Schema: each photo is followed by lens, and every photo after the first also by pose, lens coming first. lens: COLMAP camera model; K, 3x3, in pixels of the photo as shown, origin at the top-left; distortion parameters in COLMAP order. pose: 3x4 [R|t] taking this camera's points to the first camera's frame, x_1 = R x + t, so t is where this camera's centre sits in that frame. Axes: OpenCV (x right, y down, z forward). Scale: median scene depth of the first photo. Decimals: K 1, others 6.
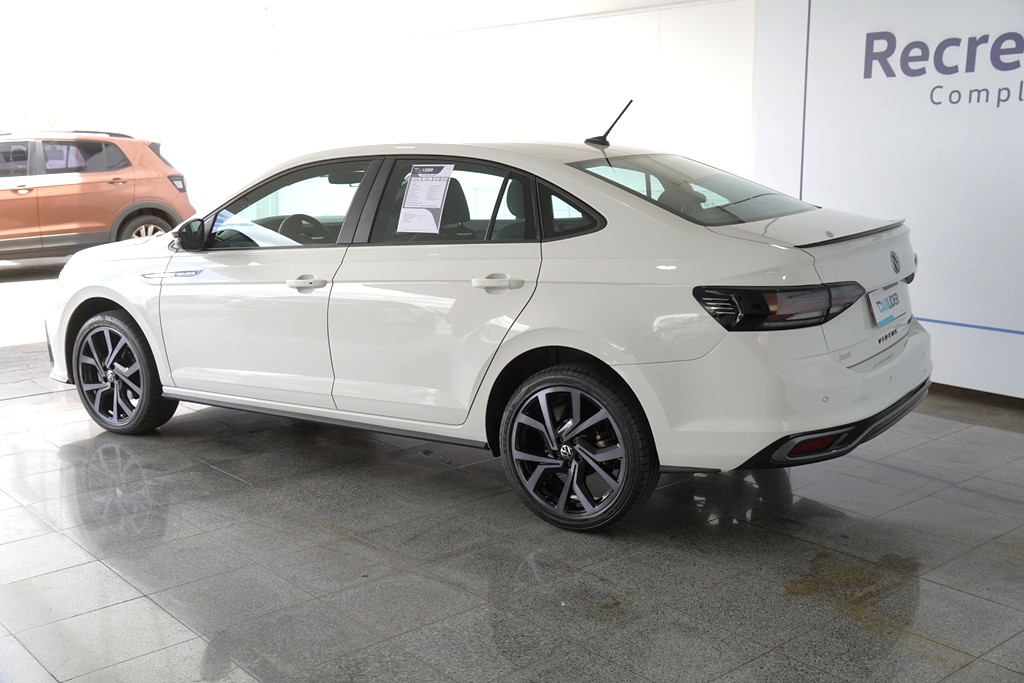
lens RADIAL K [[1166.9, 0, 512.0], [0, 1166.9, 341.5], [0, 0, 1]] dist [0.066915, 0.031592]
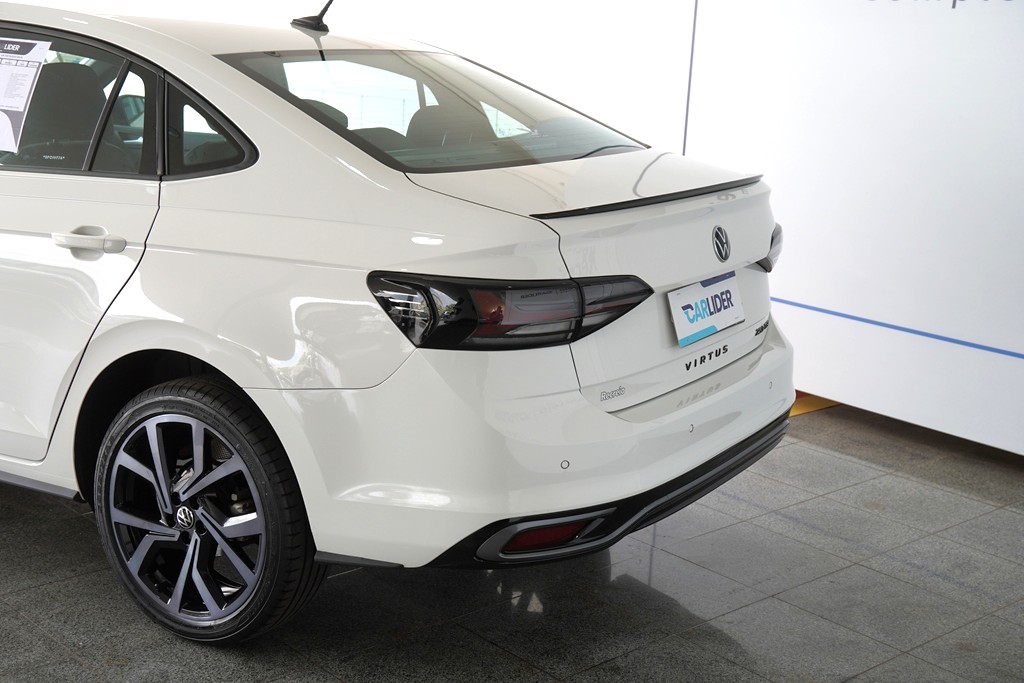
lens RADIAL K [[1420.7, 0, 529.5], [0, 1420.7, 340.1], [0, 0, 1]] dist [0.048786, 0.625166]
pose [[0.998224, 0.051023, 0.030748, 0.202381], [-0.052424, 0.997536, 0.046626, -0.046091], [-0.028294, -0.048155, 0.998439, 0.230989]]
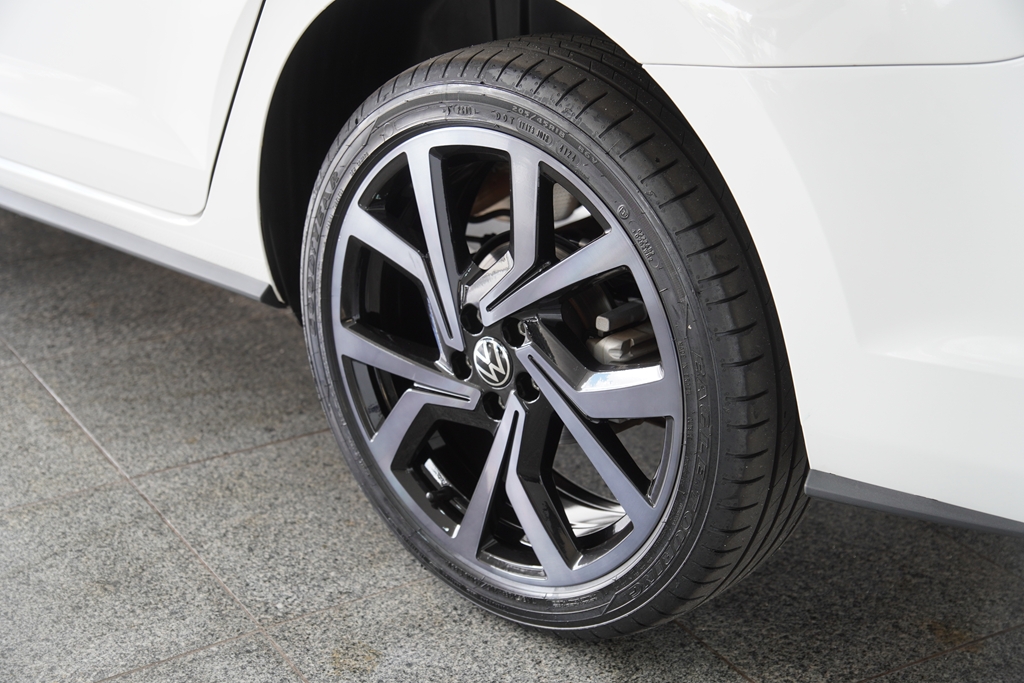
lens RADIAL K [[1716.2, 0, 512.0], [0, 1716.2, 341.5], [0, 0, 1]] dist [0.306406, 0.020006]
pose [[0.986030, 0.090104, -0.140090, 0.108544], [-0.056912, 0.972686, 0.225039, -0.003258], [0.156540, -0.213922, 0.964226, 0.602284]]
